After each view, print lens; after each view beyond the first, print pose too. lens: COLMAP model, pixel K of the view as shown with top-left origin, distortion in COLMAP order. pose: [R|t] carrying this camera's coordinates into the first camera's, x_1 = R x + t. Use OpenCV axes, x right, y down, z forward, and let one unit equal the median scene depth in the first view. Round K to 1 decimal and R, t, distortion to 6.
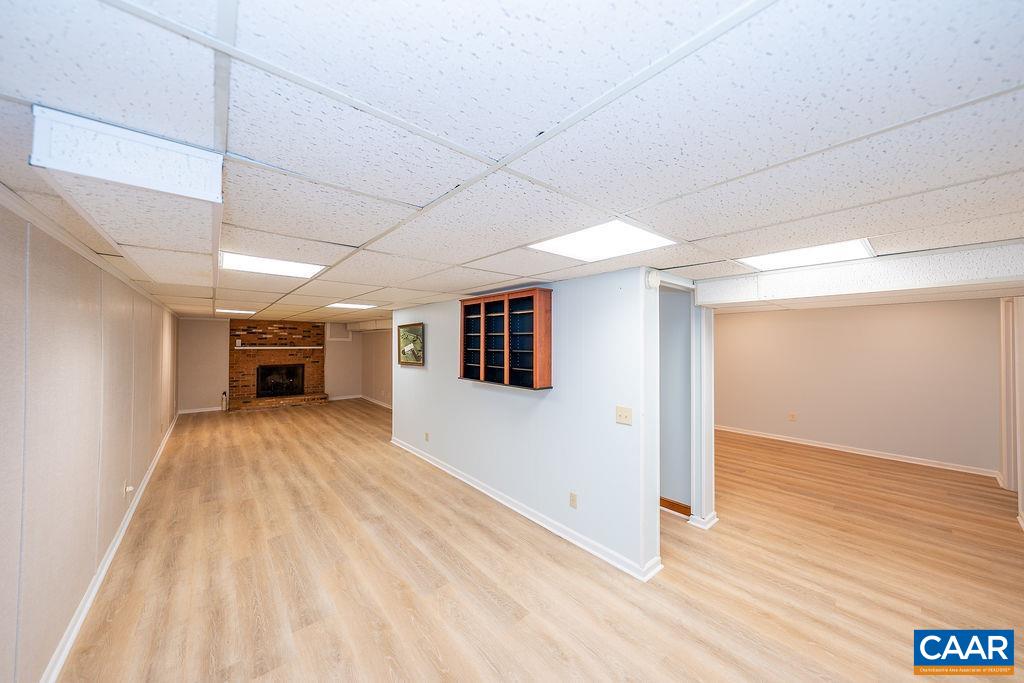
lens RADIAL K [[348.3, 0, 511.3], [0, 348.3, 340.5], [0, 0, 1]] dist [-0.005127, 0.000641]
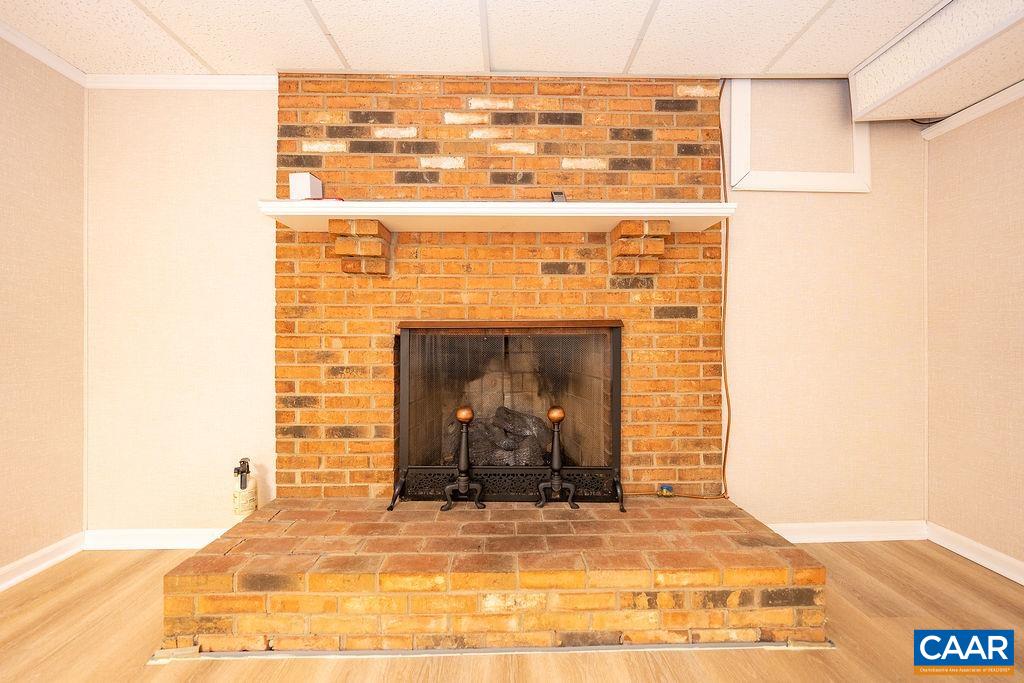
lens RADIAL K [[348.3, 0, 511.9], [0, 348.3, 340.4], [0, 0, 1]] dist [-0.005127, 0.000641]
pose [[0.772085, -0.004870, -0.635500, -0.547971], [0.011849, 0.999907, 0.006733, 0.077508], [0.635409, -0.012728, 0.772071, 0.865354]]
